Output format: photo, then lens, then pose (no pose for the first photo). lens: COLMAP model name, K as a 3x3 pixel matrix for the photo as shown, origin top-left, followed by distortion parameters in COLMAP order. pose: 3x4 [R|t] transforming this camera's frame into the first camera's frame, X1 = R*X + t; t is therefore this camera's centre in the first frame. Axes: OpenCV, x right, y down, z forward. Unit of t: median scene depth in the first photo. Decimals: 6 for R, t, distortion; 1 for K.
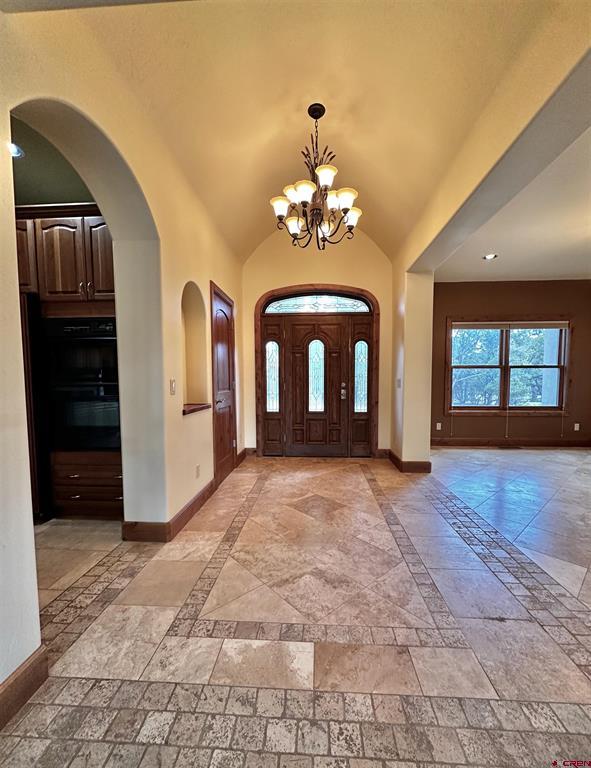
lens RADIAL K [[327.3, 0, 300.6], [0, 327.3, 400.8], [0, 0, 1]] dist [0.000241, 0.000028]
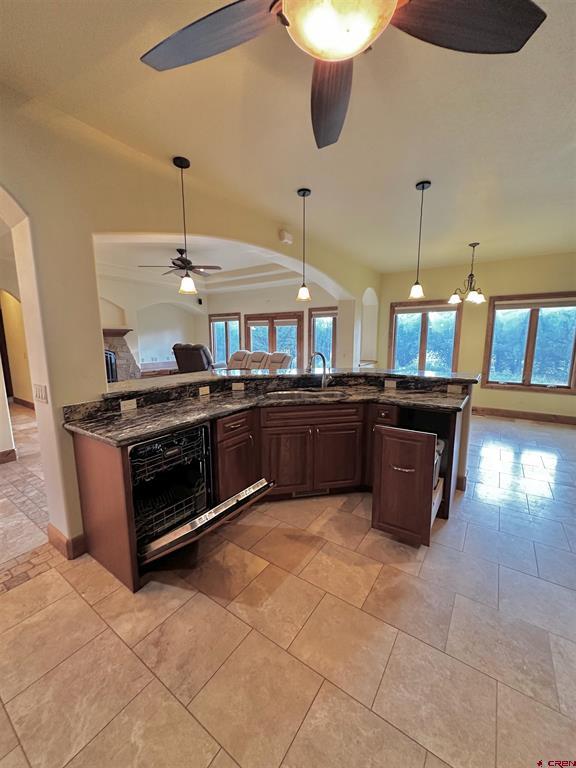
lens RADIAL K [[305.5, 0, 287.6], [0, 305.5, 384.1], [0, 0, 1]] dist [-0.000908, 0.000728]
pose [[-0.854588, -0.072426, 0.514231, -0.726522], [0.042517, 0.977144, 0.208283, -0.083083], [-0.517563, 0.199859, -0.831977, 0.417093]]
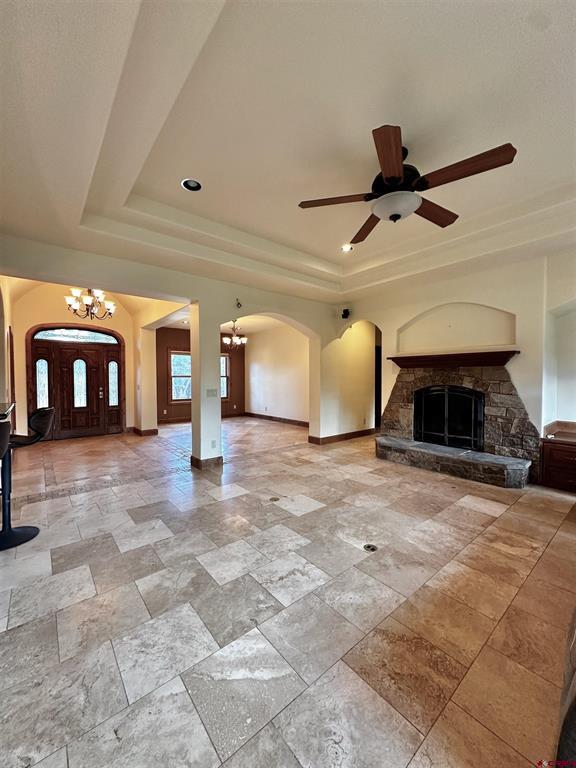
lens RADIAL K [[305.5, 0, 290.6], [0, 305.5, 384.5], [0, 0, 1]] dist [-0.000908, 0.000728]
pose [[0.733067, -0.015283, 0.679985, -0.197588], [0.047101, 0.998488, -0.028336, 0.015162], [-0.678524, 0.052800, 0.732678, -0.693203]]
